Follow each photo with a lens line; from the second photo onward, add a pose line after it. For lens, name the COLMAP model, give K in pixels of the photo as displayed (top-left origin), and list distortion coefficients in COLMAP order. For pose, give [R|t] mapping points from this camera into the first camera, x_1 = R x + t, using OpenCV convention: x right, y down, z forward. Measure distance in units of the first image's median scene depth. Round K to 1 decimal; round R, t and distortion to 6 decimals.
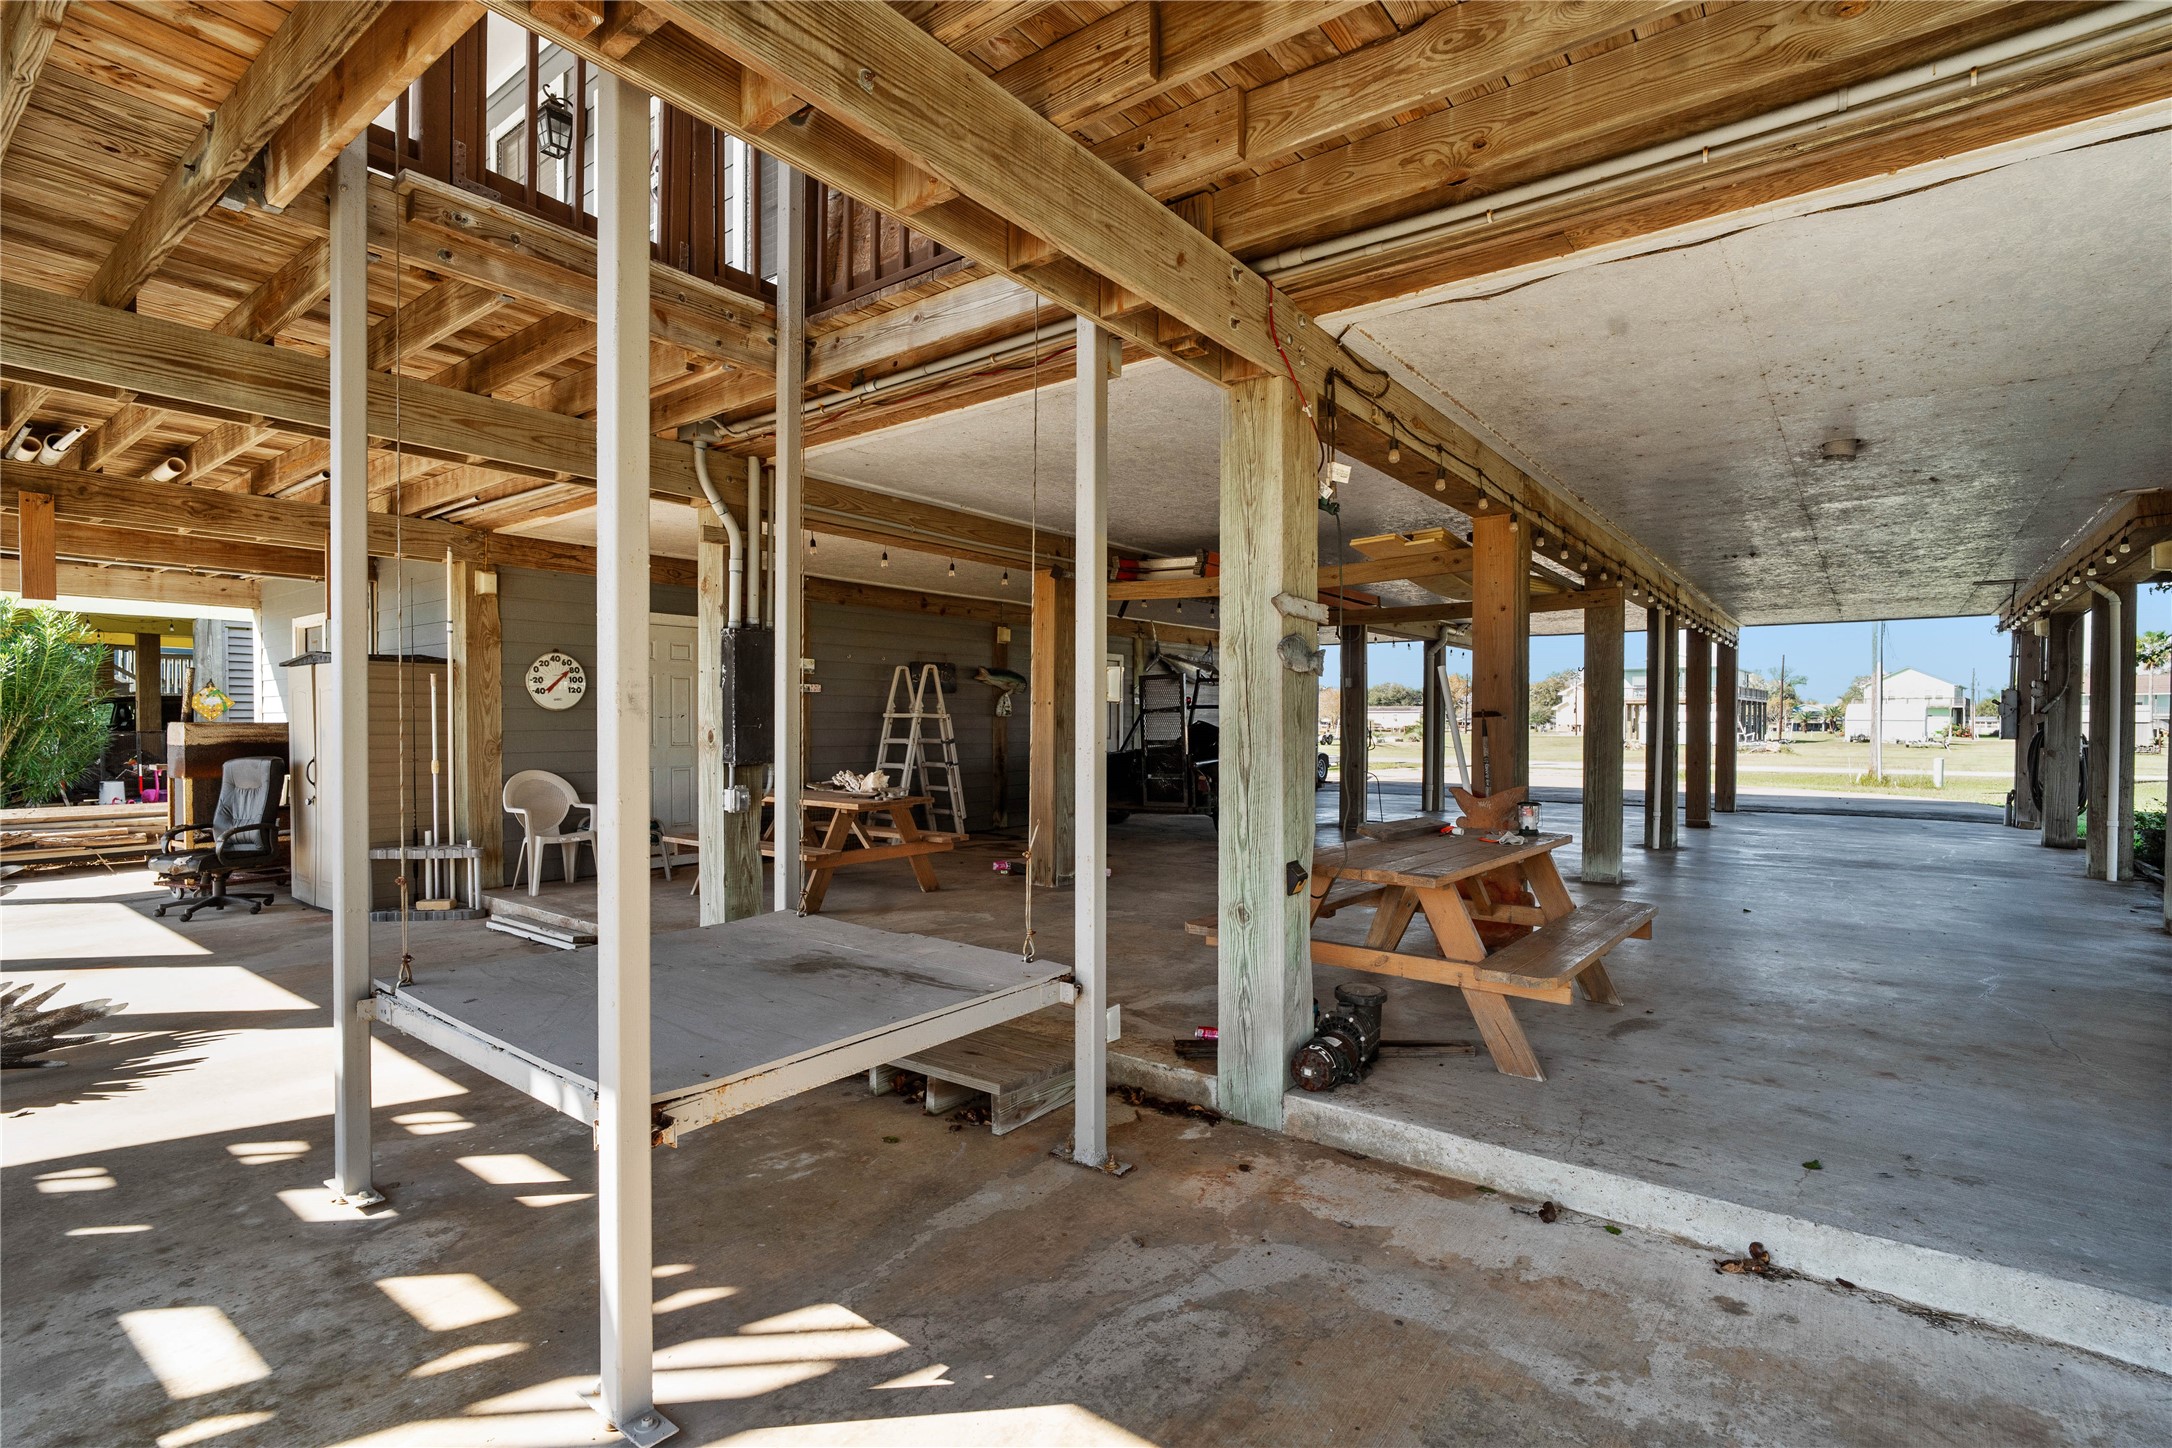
lens RADIAL K [[1046.9, 0, 1073.6], [0, 1046.9, 734.4], [0, 0, 1]] dist [-0.011467, 0.004188]
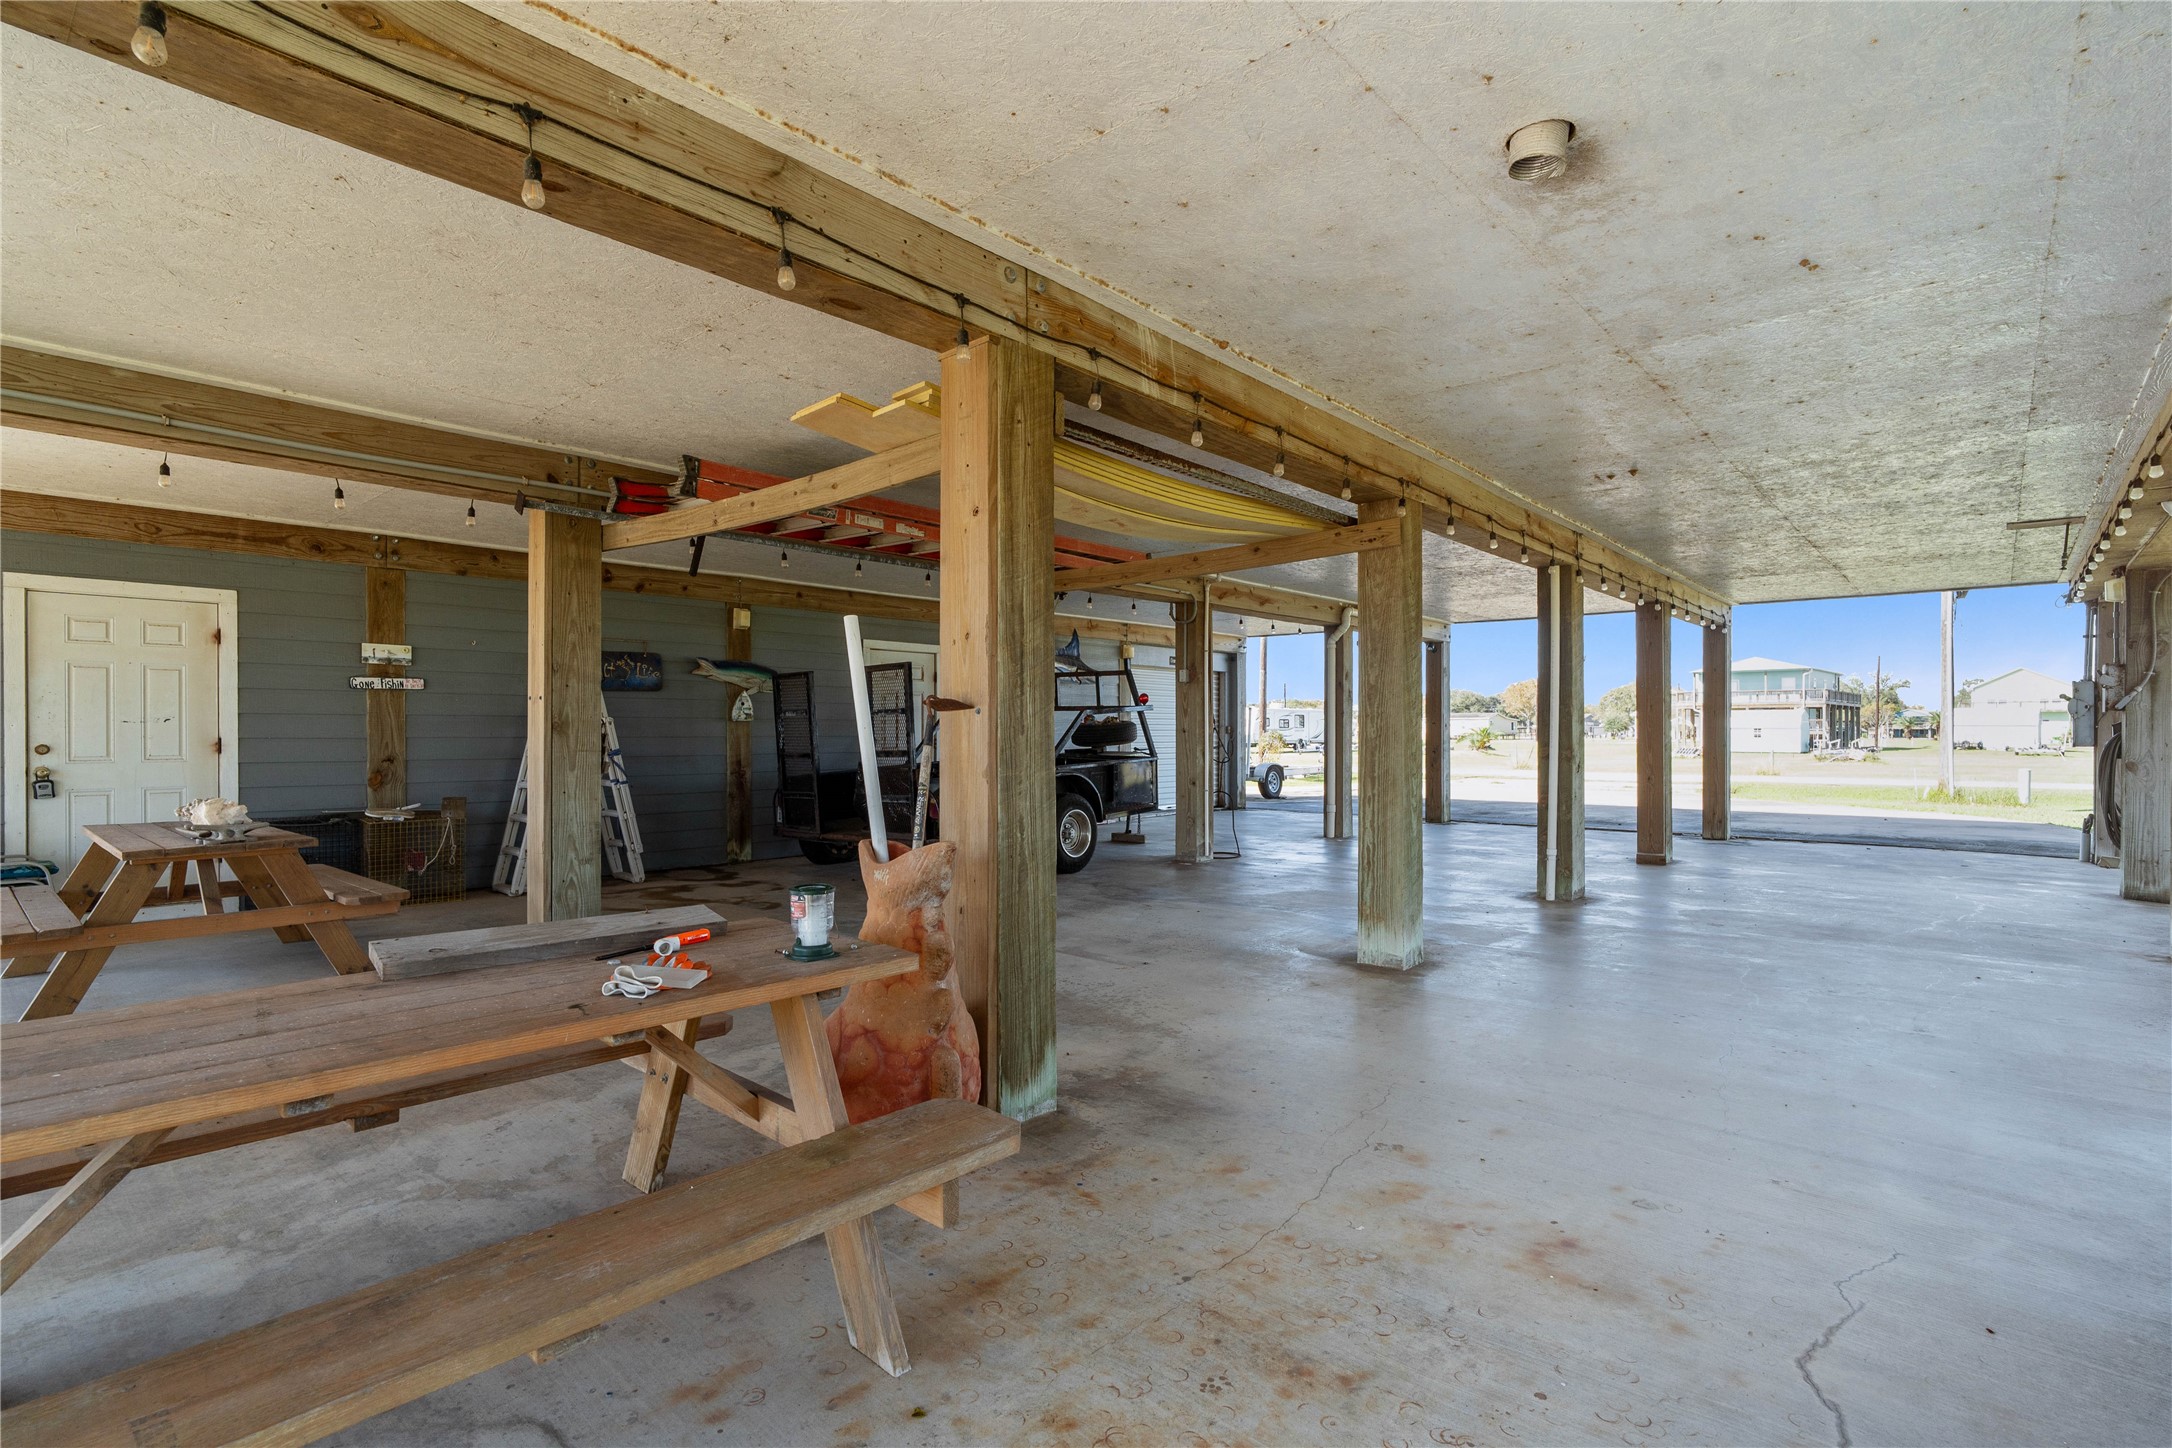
lens RADIAL K [[1046.9, 0, 1095.3], [0, 1046.9, 726.0], [0, 0, 1]] dist [-0.011467, 0.004188]
pose [[0.998347, -0.003849, -0.057347, 0.236710], [0.002891, 0.999855, -0.016774, 0.000542], [0.057403, 0.016580, 0.998213, 0.215860]]
